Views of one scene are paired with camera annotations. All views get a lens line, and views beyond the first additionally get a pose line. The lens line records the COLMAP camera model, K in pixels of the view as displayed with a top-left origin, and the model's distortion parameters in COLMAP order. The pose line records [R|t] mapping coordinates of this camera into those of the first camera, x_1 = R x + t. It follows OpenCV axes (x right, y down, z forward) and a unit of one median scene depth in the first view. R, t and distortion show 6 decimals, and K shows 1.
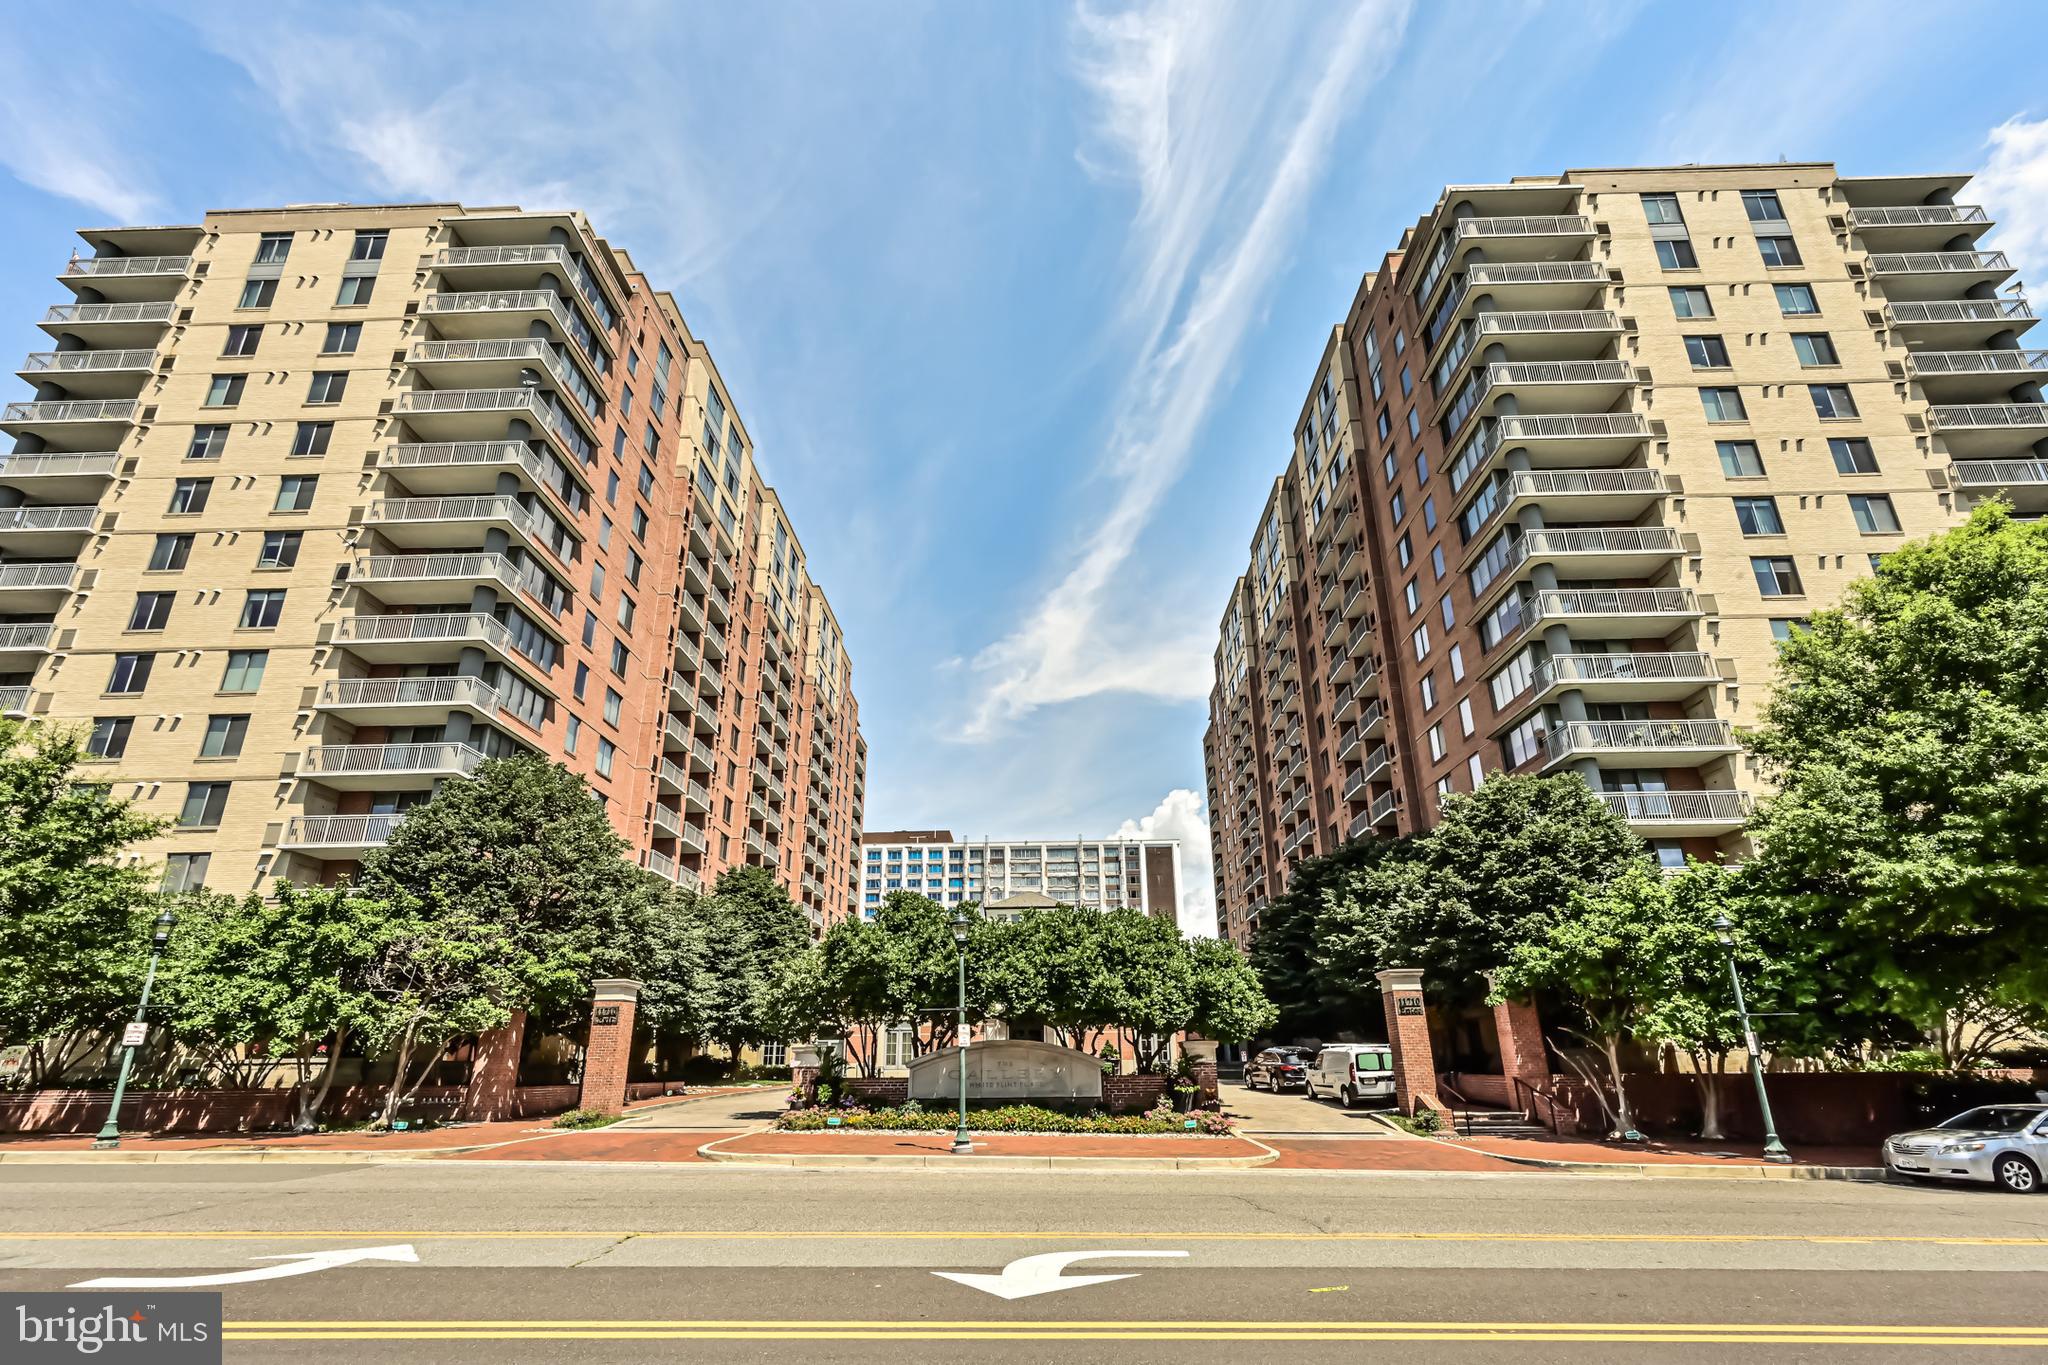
lens RADIAL K [[836.3, 0, 1017.0], [0, 836.3, 806.1], [0, 0, 1]] dist [0.011168, 0.000365]
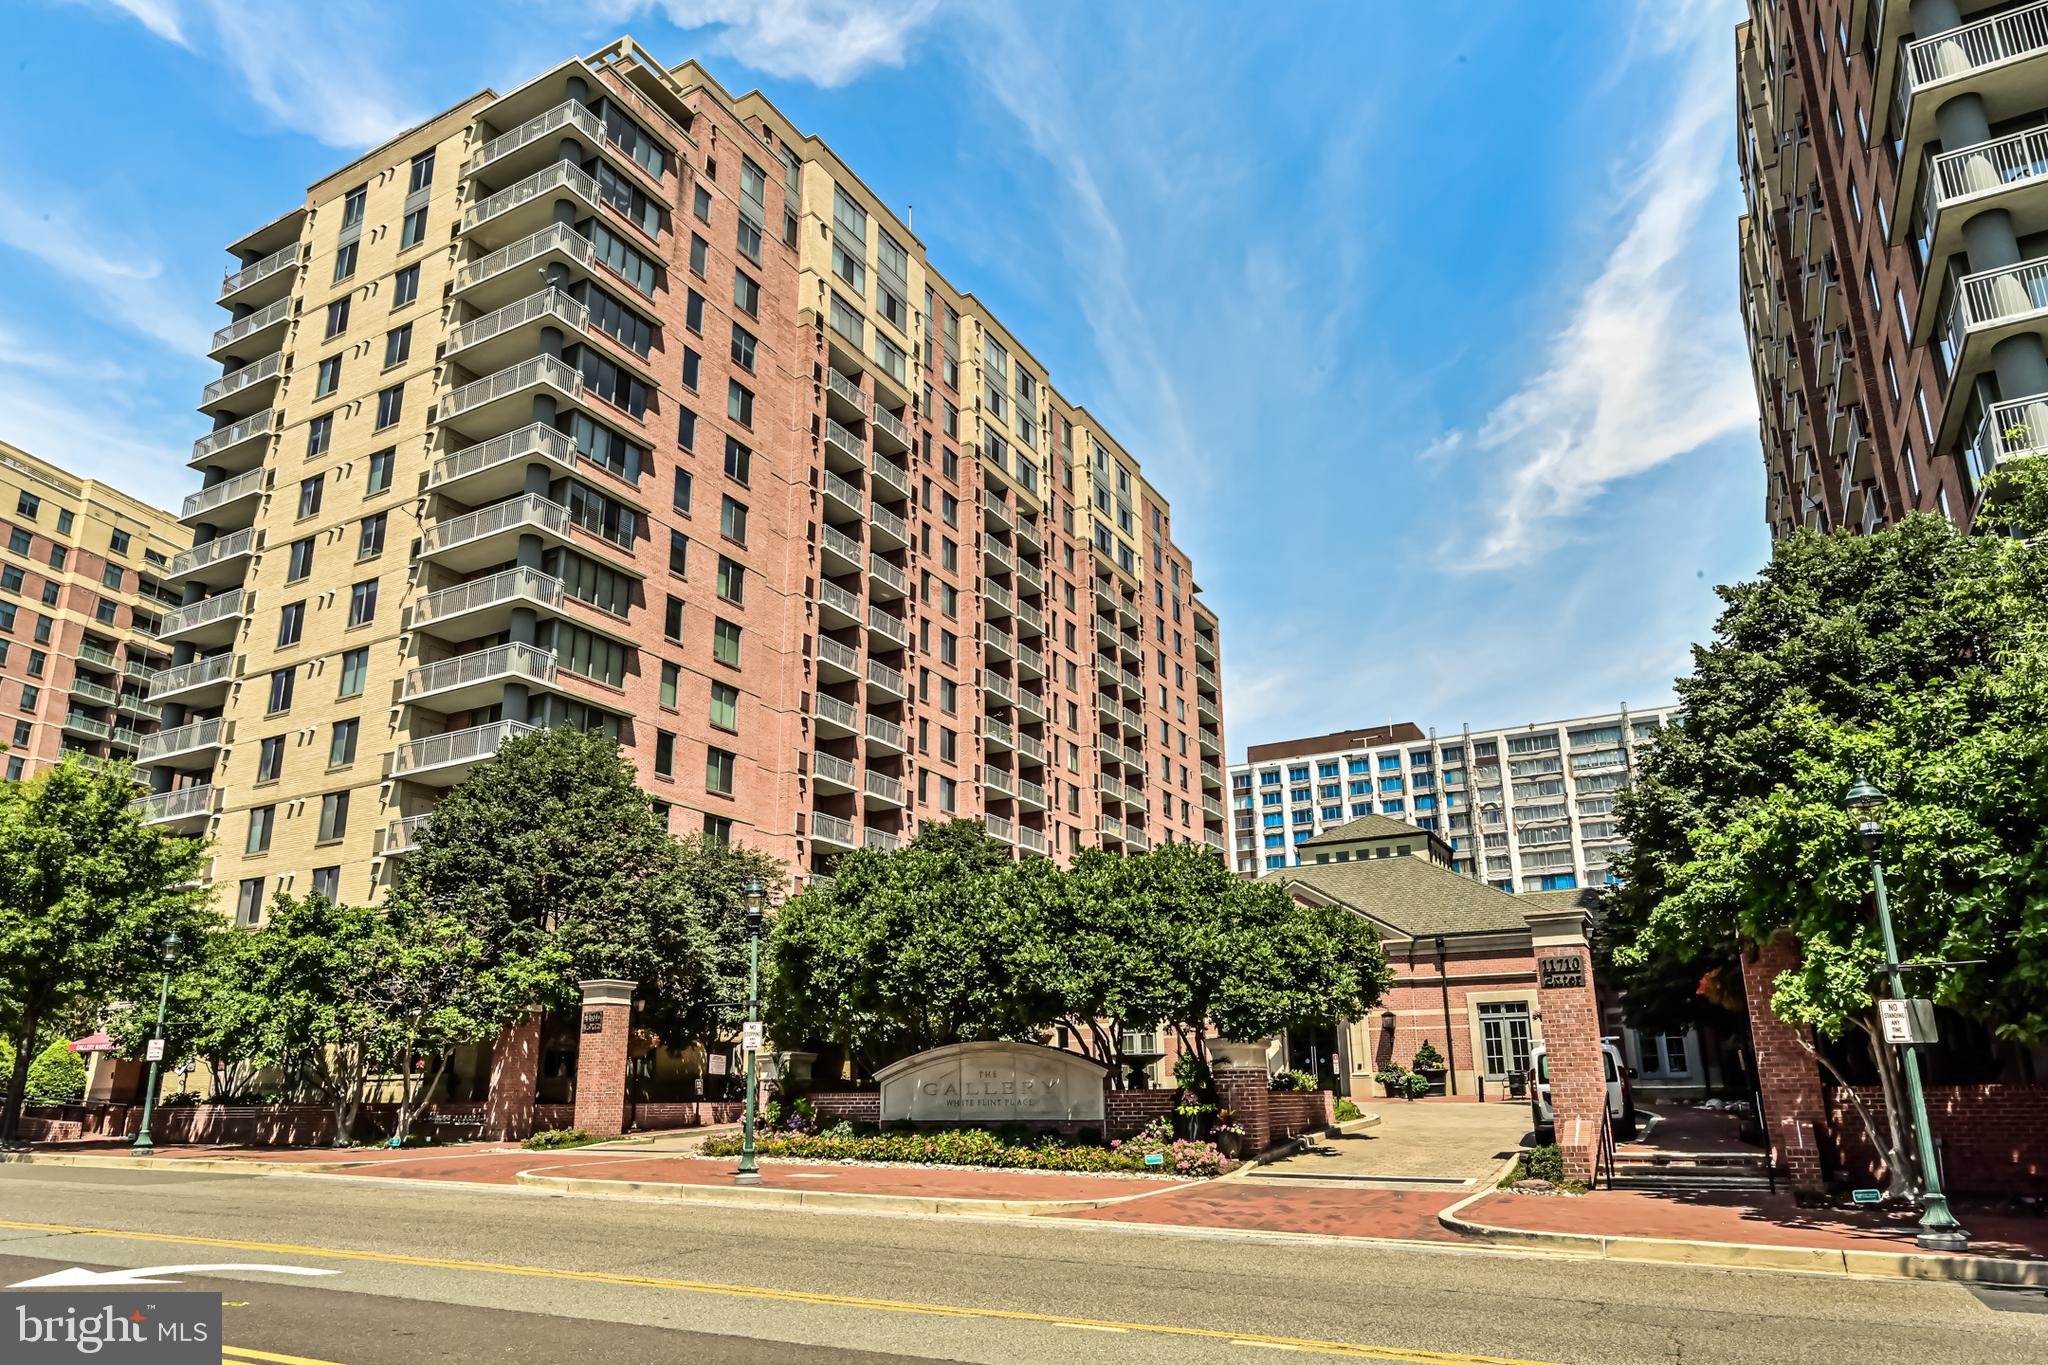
lens RADIAL K [[1274.4, 0, 1022.9], [0, 1274.4, 754.2], [0, 0, 1]] dist [0.035201, -0.003058]
pose [[0.886957, -0.116621, -0.446886, 0.370268], [0.135374, 0.990743, 0.010135, 0.017654], [0.441567, -0.069486, 0.894533, 0.029507]]
